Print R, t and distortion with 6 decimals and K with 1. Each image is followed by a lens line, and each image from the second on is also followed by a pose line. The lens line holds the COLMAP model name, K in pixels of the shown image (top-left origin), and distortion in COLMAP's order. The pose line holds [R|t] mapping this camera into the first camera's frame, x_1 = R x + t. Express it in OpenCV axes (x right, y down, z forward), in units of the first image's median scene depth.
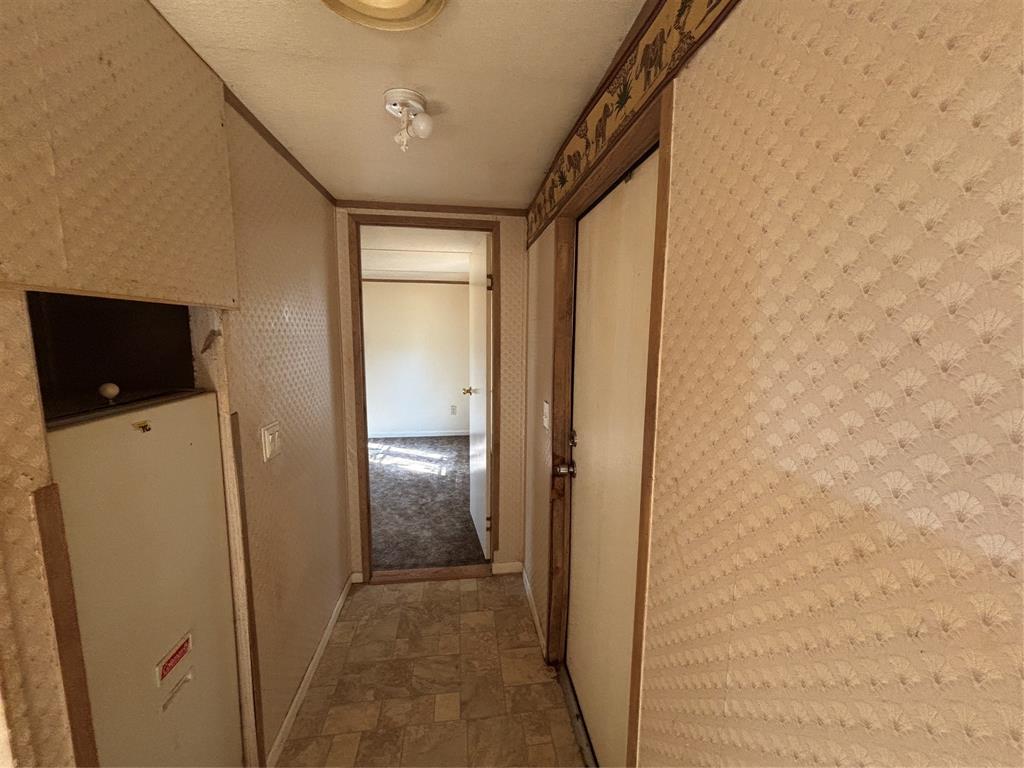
lens RADIAL K [[415.4, 0, 512.4], [0, 415.4, 387.1], [0, 0, 1]] dist [-0.002741, 0.002717]
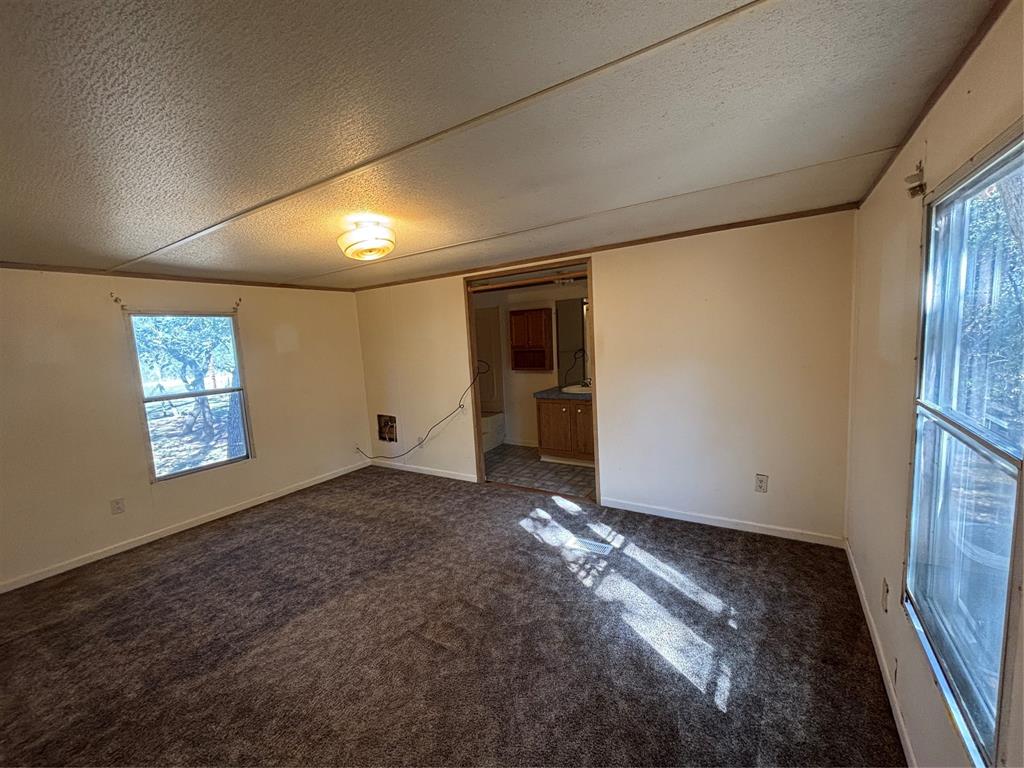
lens RADIAL K [[415.4, 0, 512.4], [0, 415.4, 387.1], [0, 0, 1]] dist [-0.002741, 0.002717]
pose [[0.769389, 0.032418, -0.637957, -0.070573], [-0.030159, 0.999441, 0.014415, -0.071368], [0.638068, 0.008149, 0.769937, 0.514231]]
